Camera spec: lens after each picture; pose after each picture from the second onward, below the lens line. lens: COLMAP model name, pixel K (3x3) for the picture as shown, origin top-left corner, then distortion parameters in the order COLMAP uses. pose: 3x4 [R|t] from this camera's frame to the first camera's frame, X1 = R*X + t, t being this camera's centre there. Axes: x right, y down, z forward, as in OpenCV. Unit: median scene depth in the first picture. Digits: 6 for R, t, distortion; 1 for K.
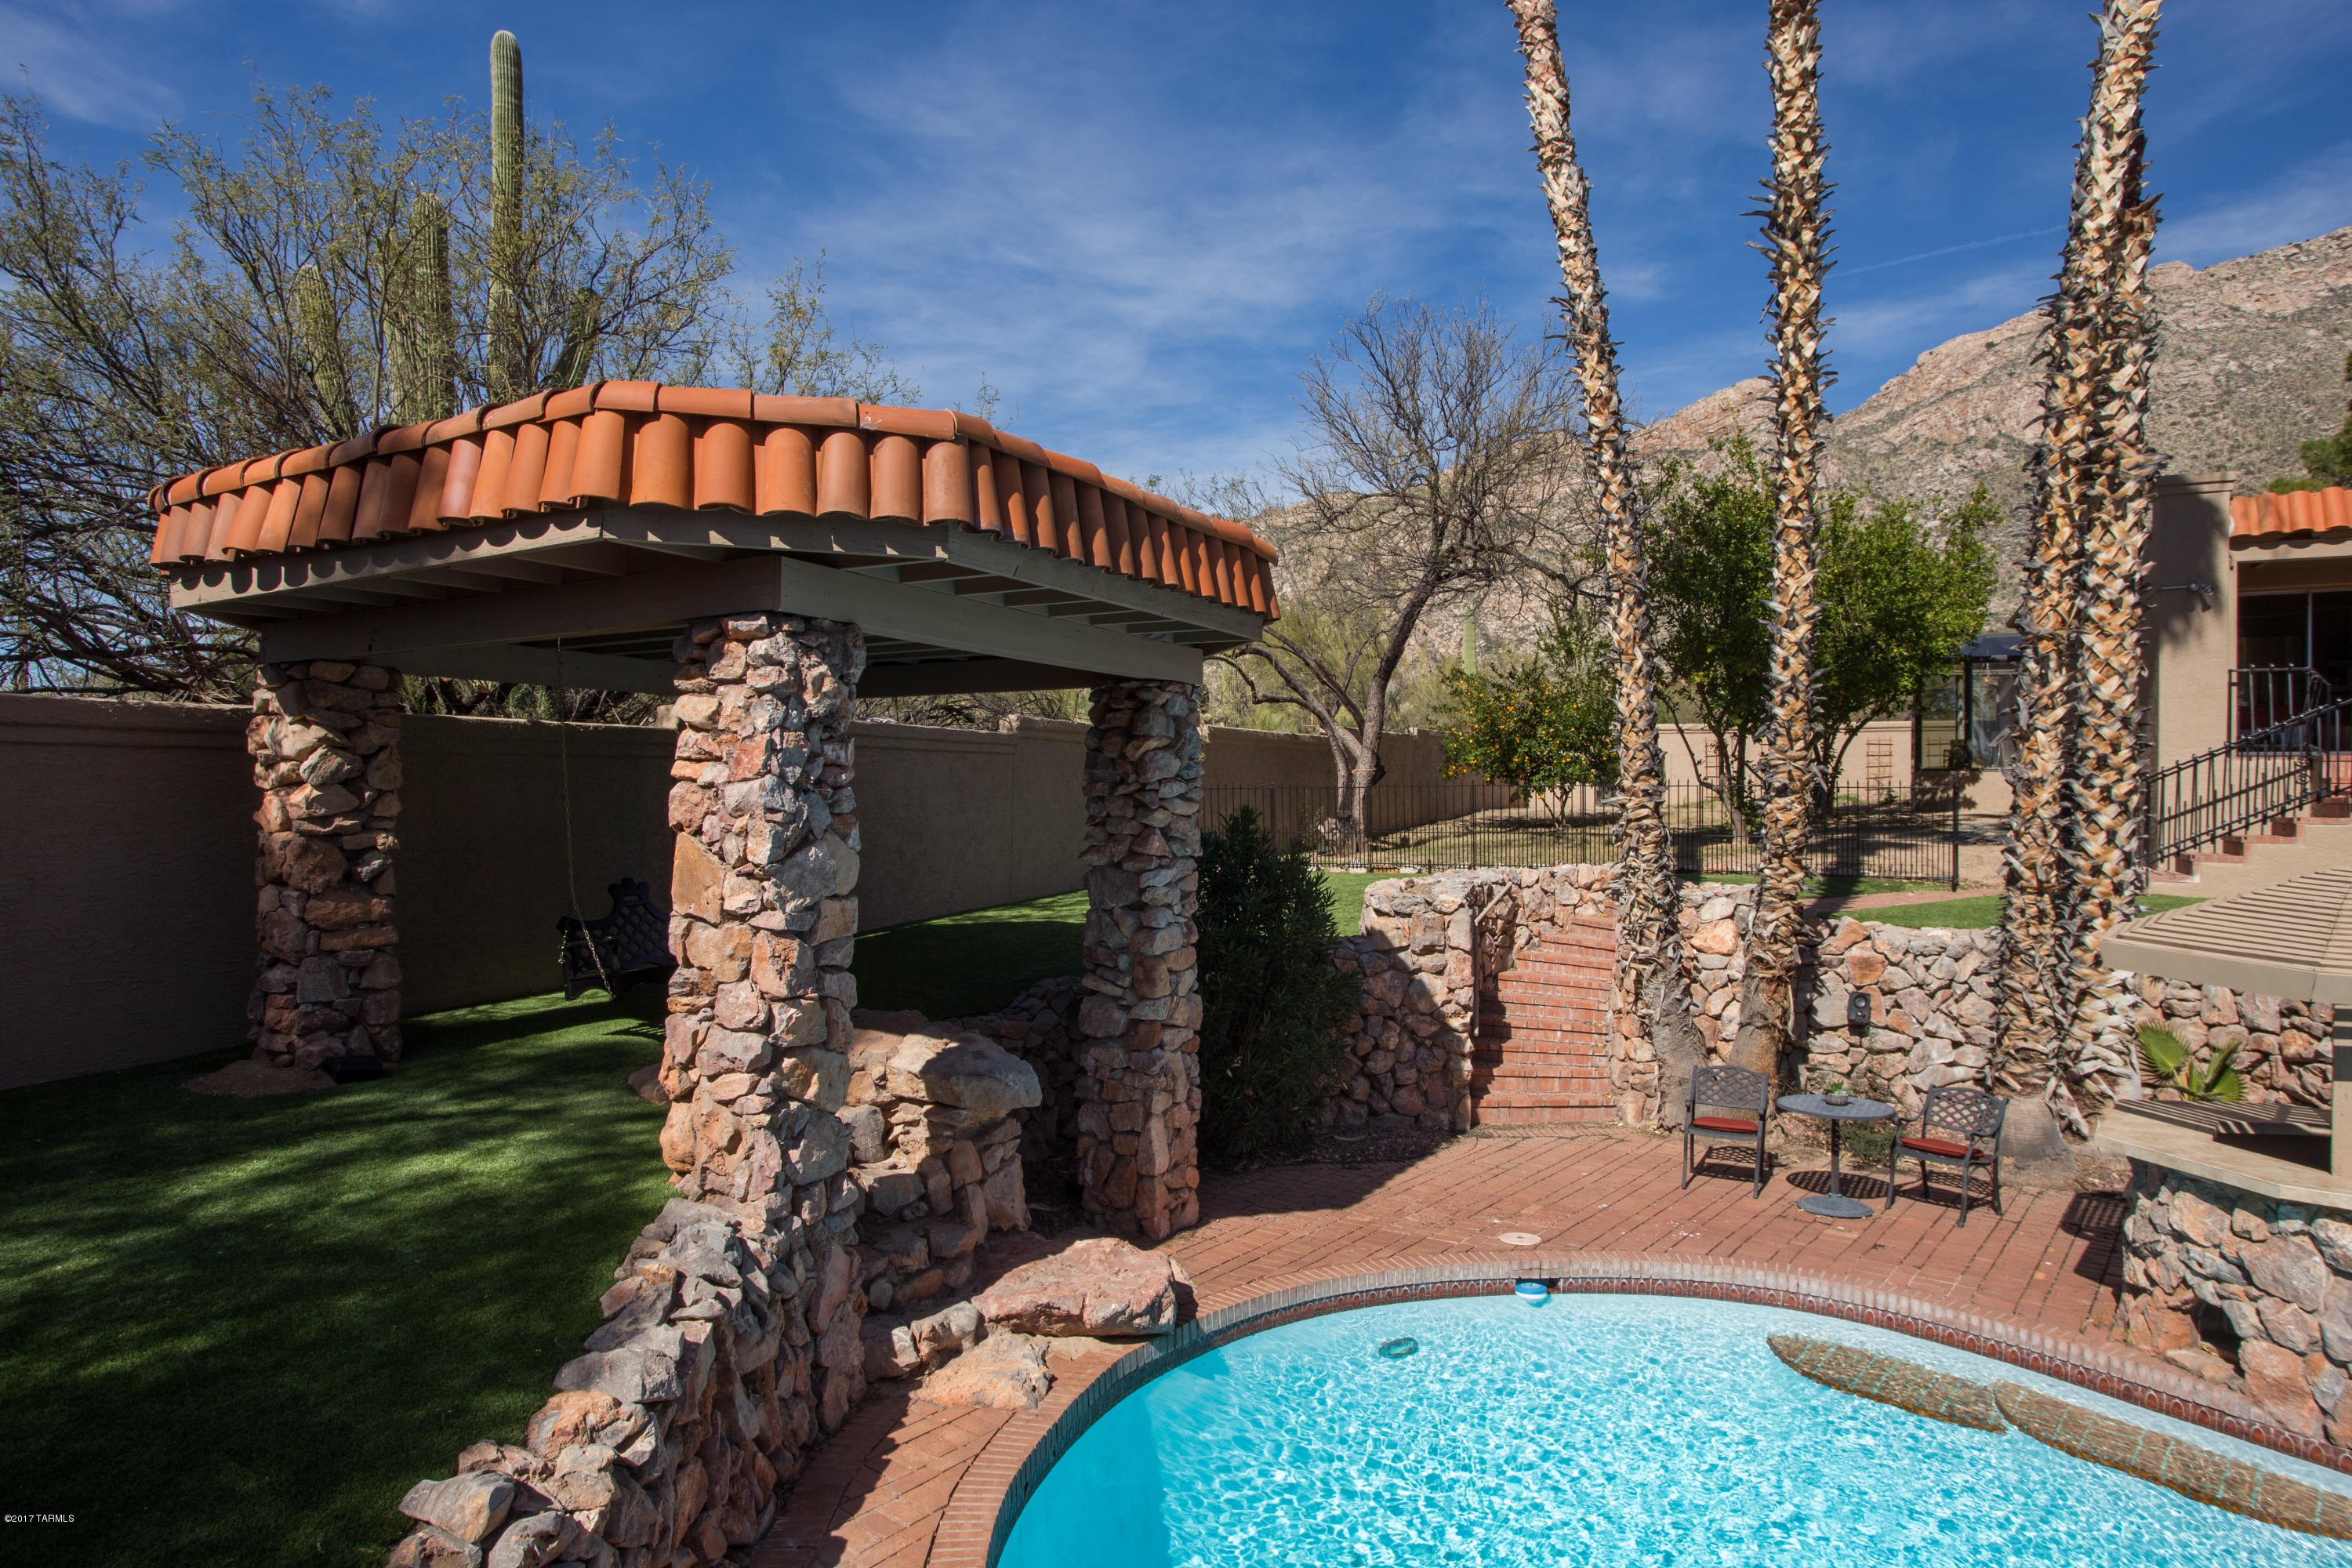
lens RADIAL K [[1462.6, 0, 1173.9], [0, 1462.6, 783.7], [0, 0, 1]] dist [-0.066951, 0.058145]
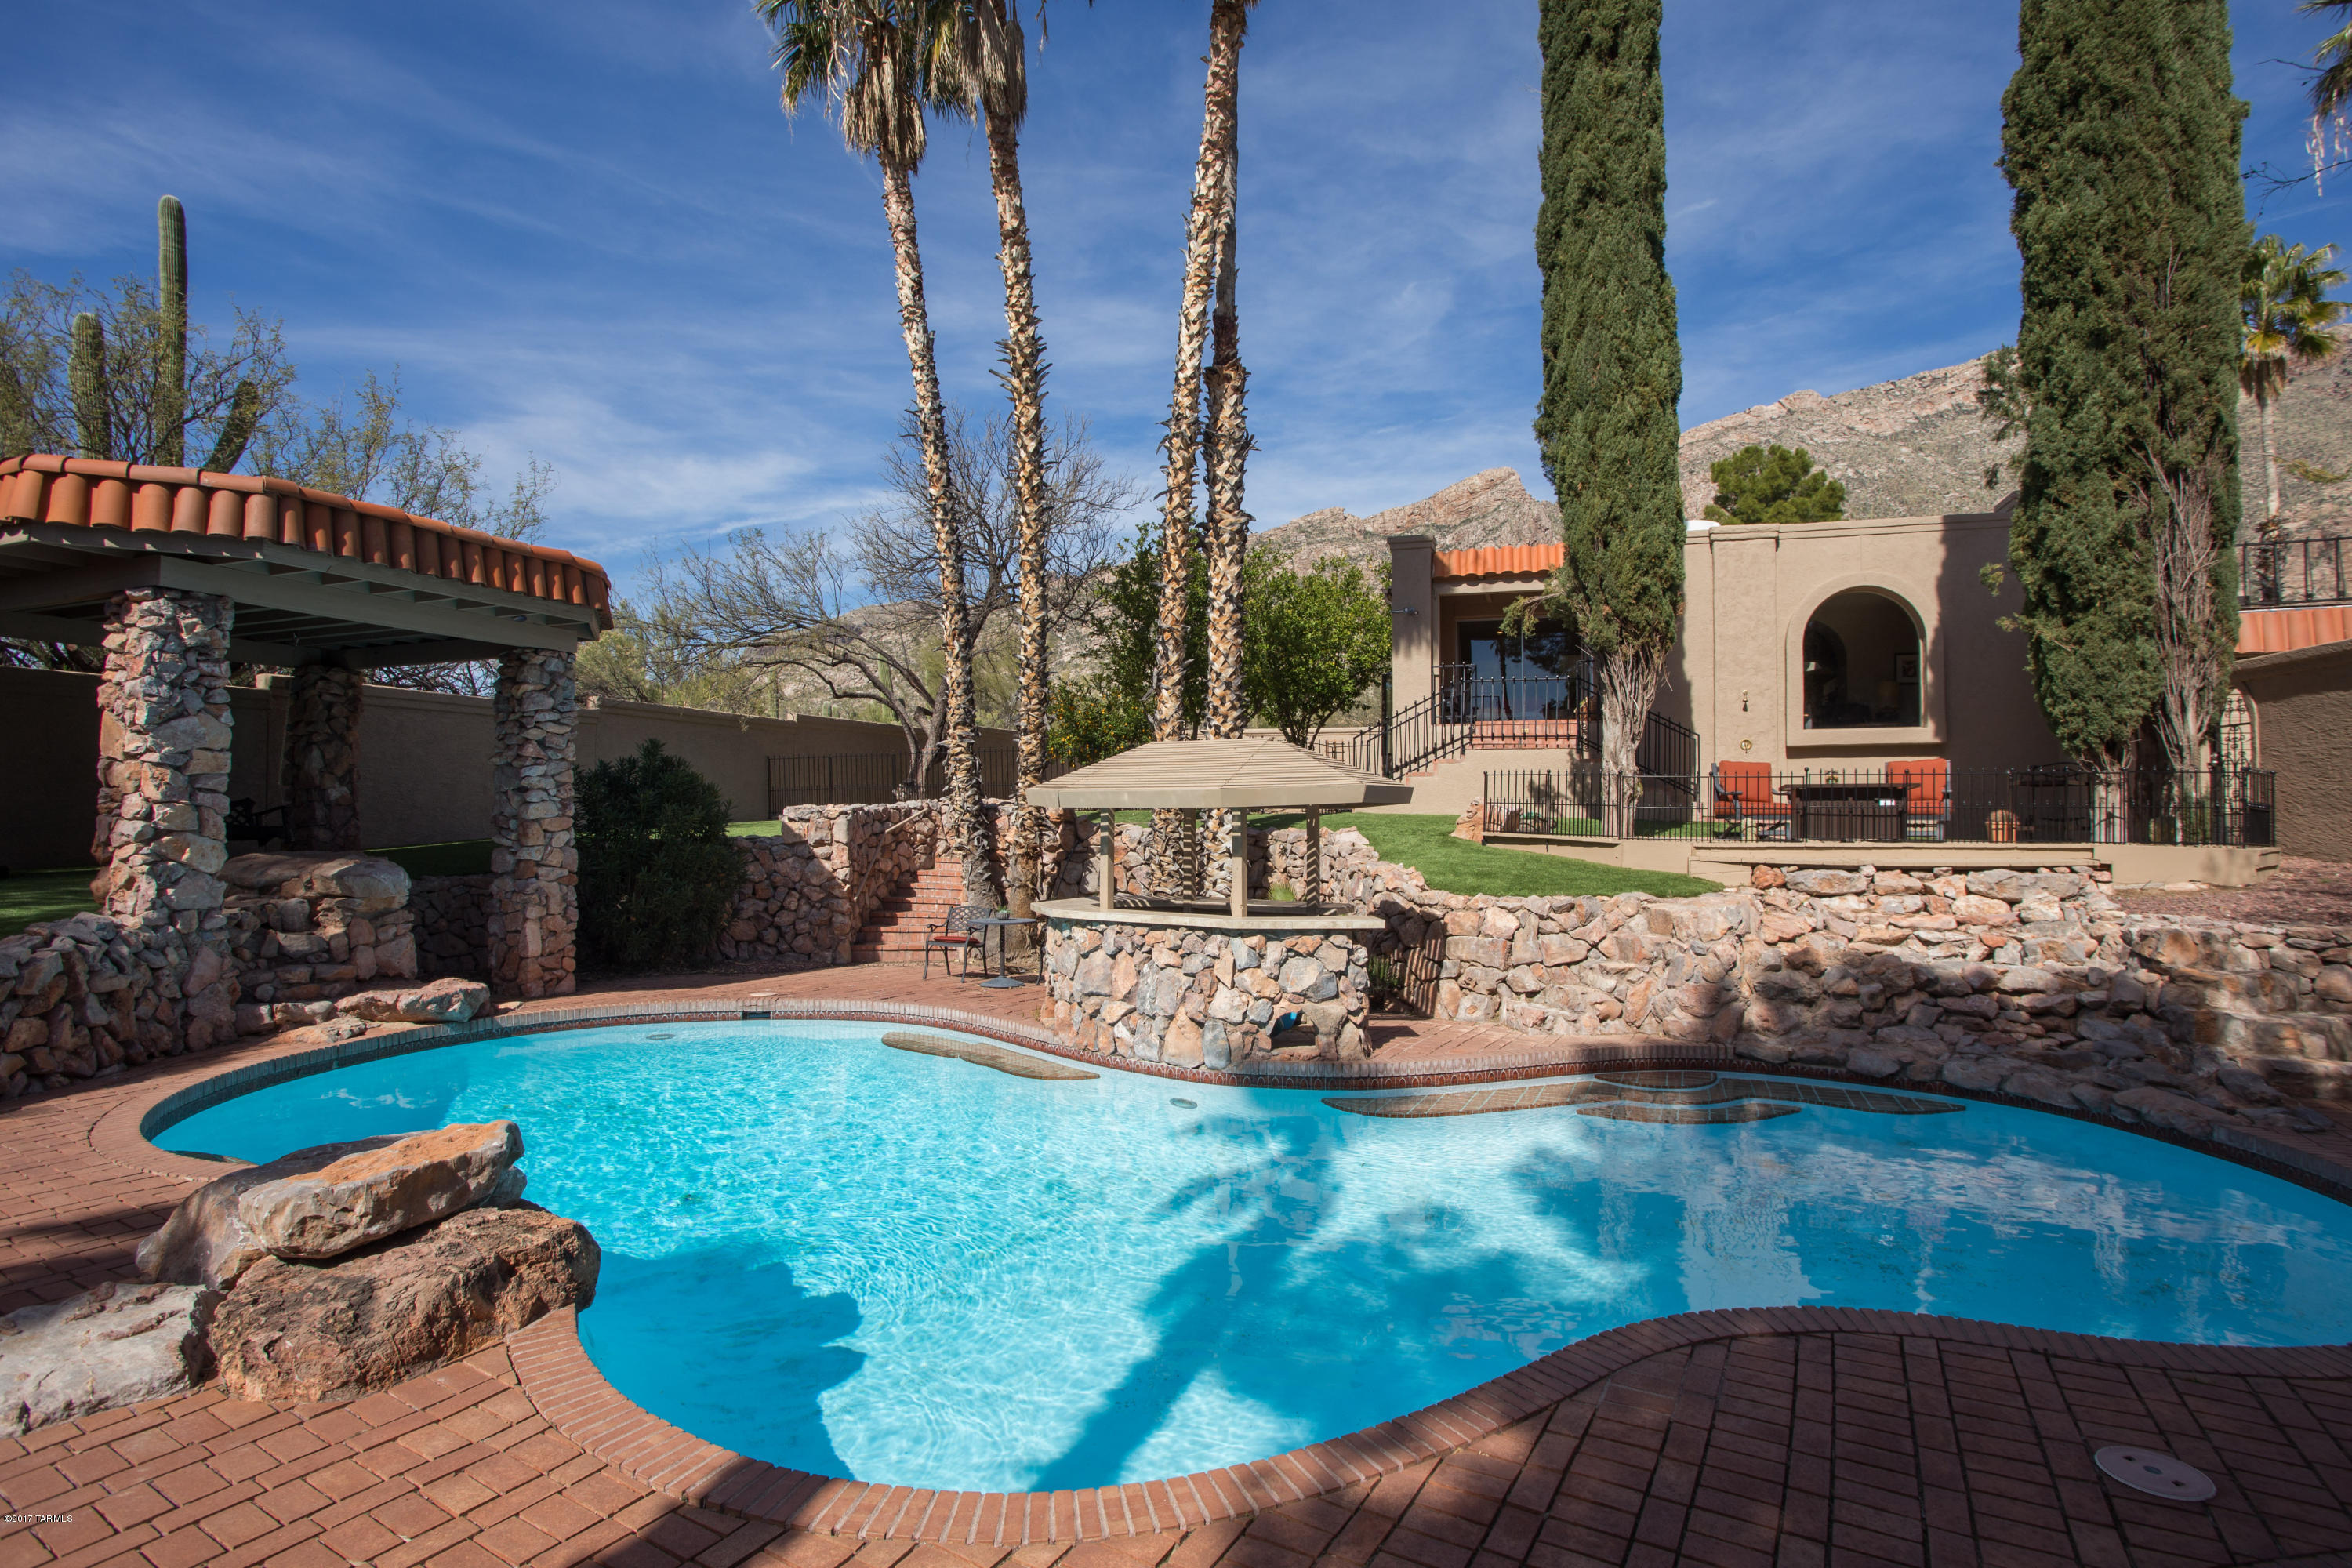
lens RADIAL K [[1284.4, 0, 1243.1], [0, 1284.4, 790.4], [0, 0, 1]] dist [-0.082546, 0.045954]
pose [[0.990031, -0.004432, 0.140782, 0.510651], [0.006793, 0.999844, -0.016295, 0.102423], [-0.140687, 0.017089, 0.989907, -0.425237]]
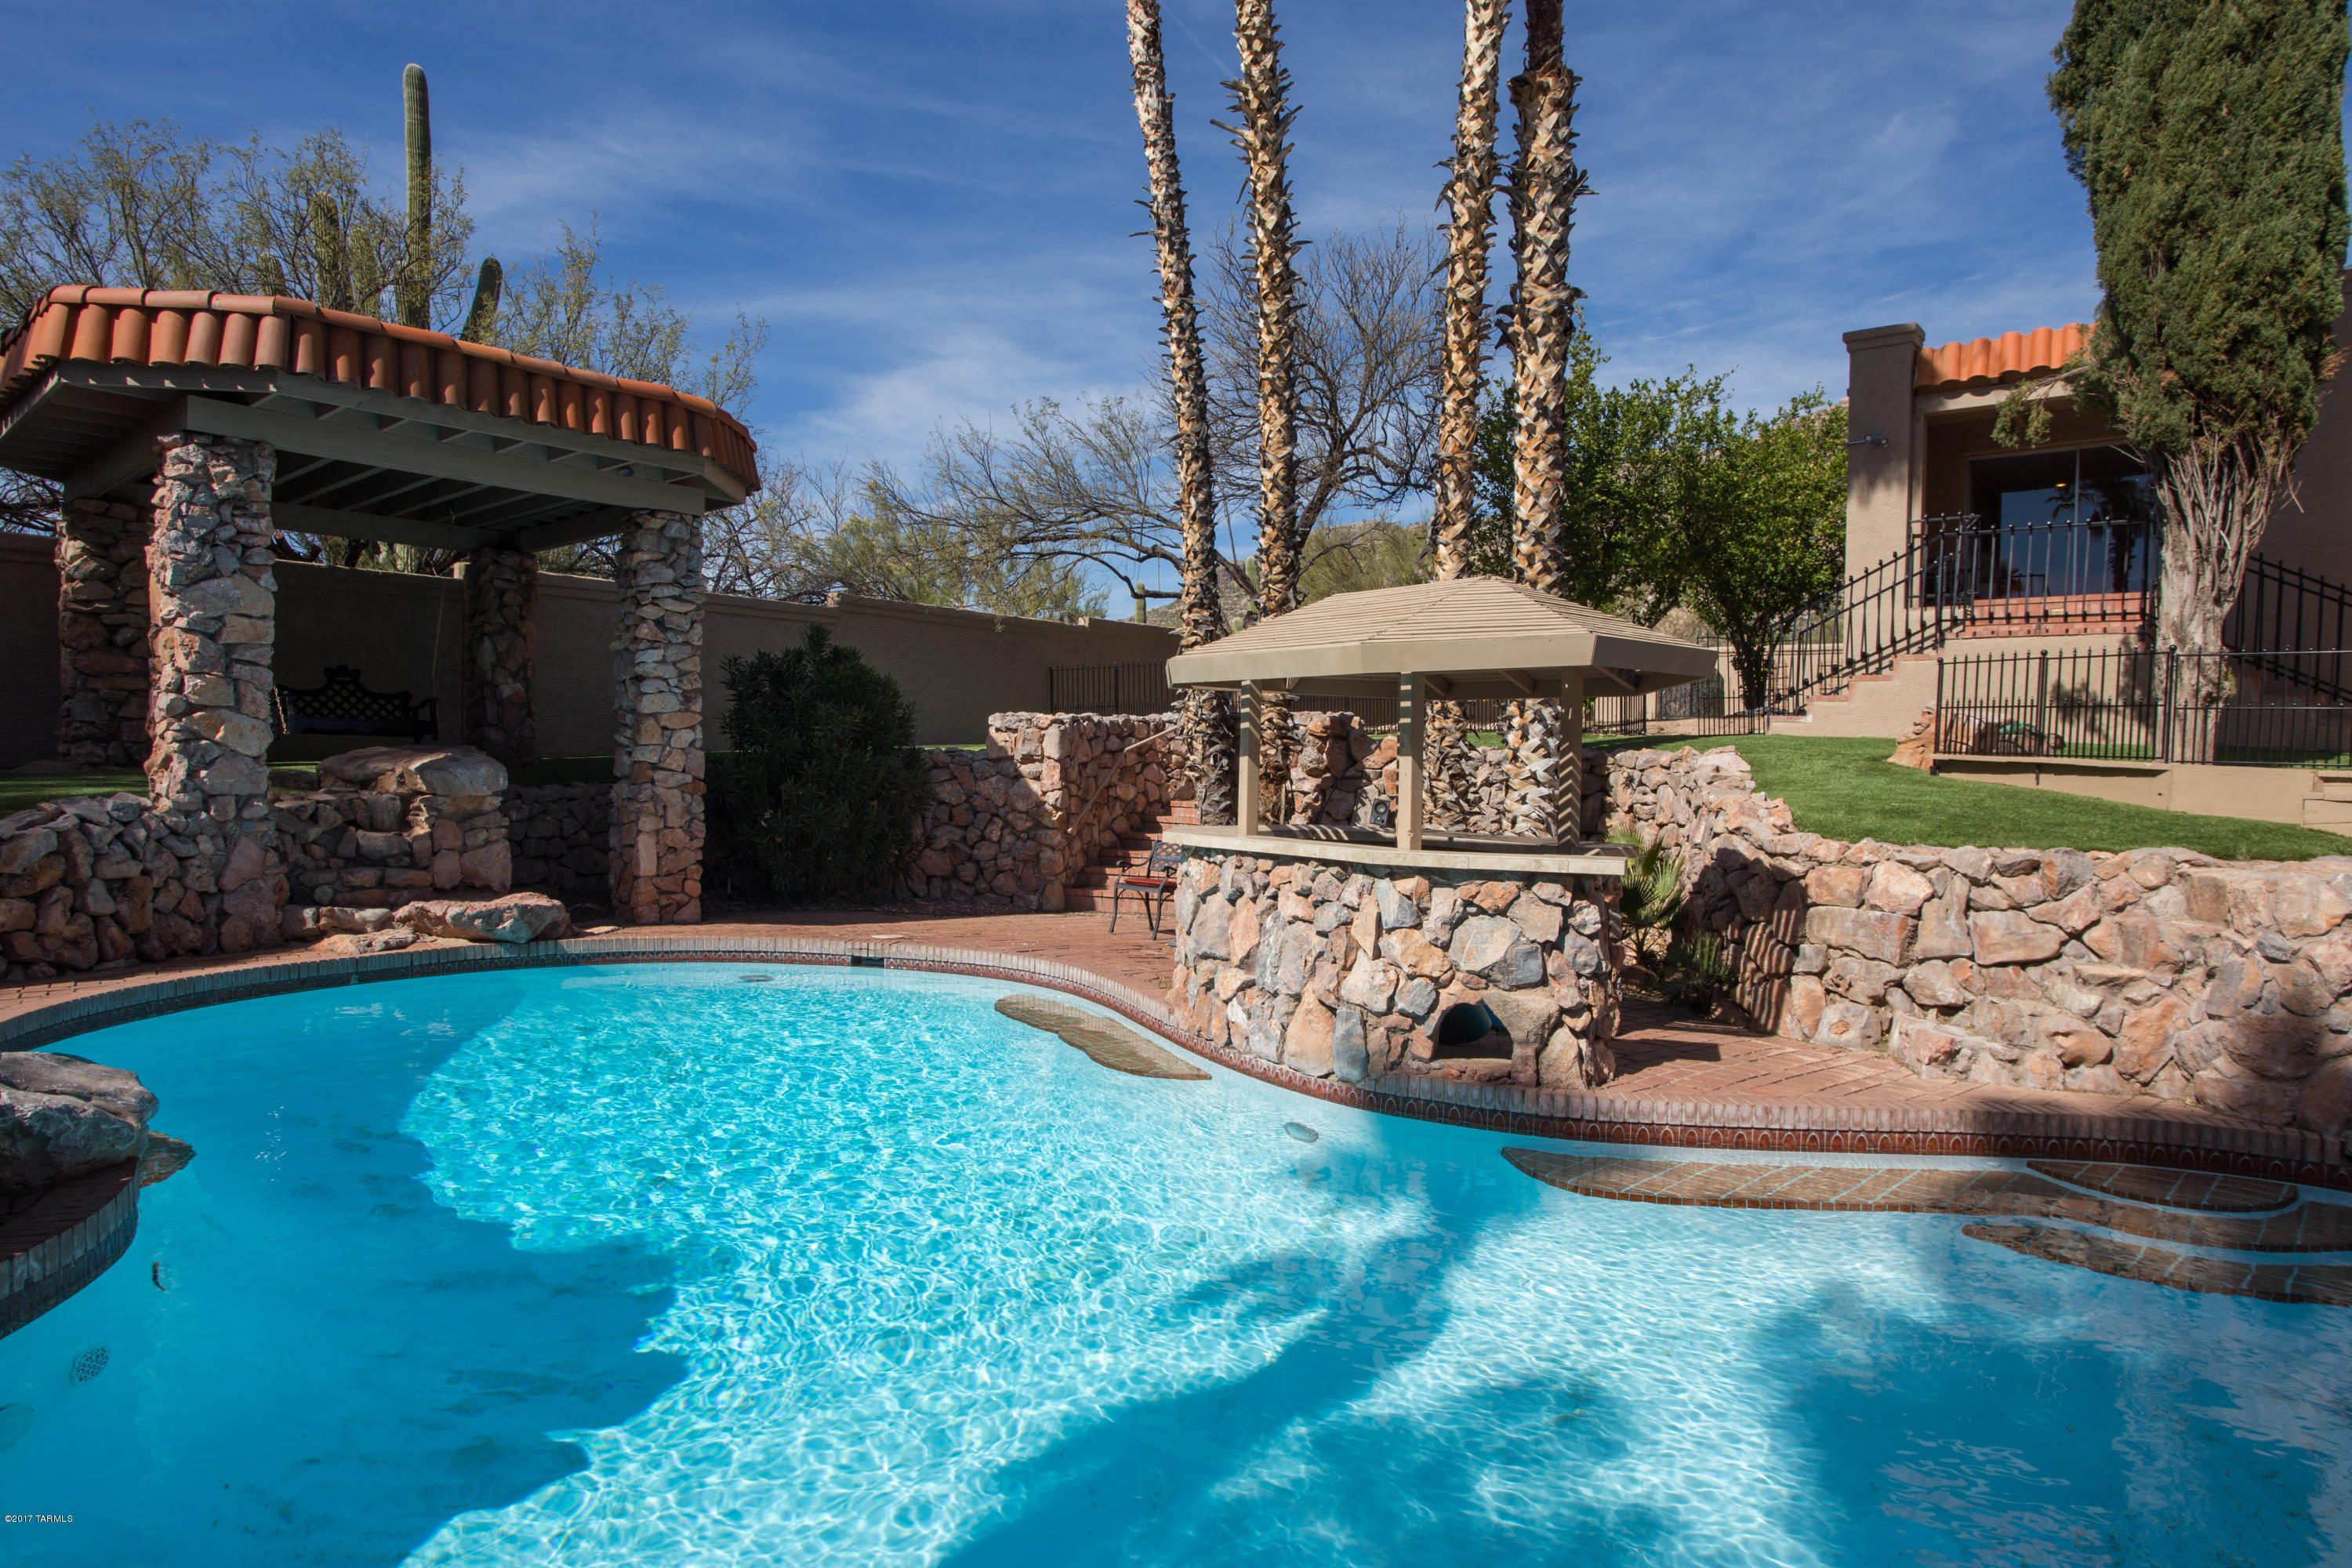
lens RADIAL K [[1483.3, 0, 1180.1], [0, 1483.3, 800.7], [0, 0, 1]] dist [-0.065970, 0.058188]
pose [[0.968277, 0.018274, -0.249210, 0.726040], [-0.013417, 0.999686, 0.021173, 0.146787], [0.249519, -0.017158, 0.968218, -0.173500]]
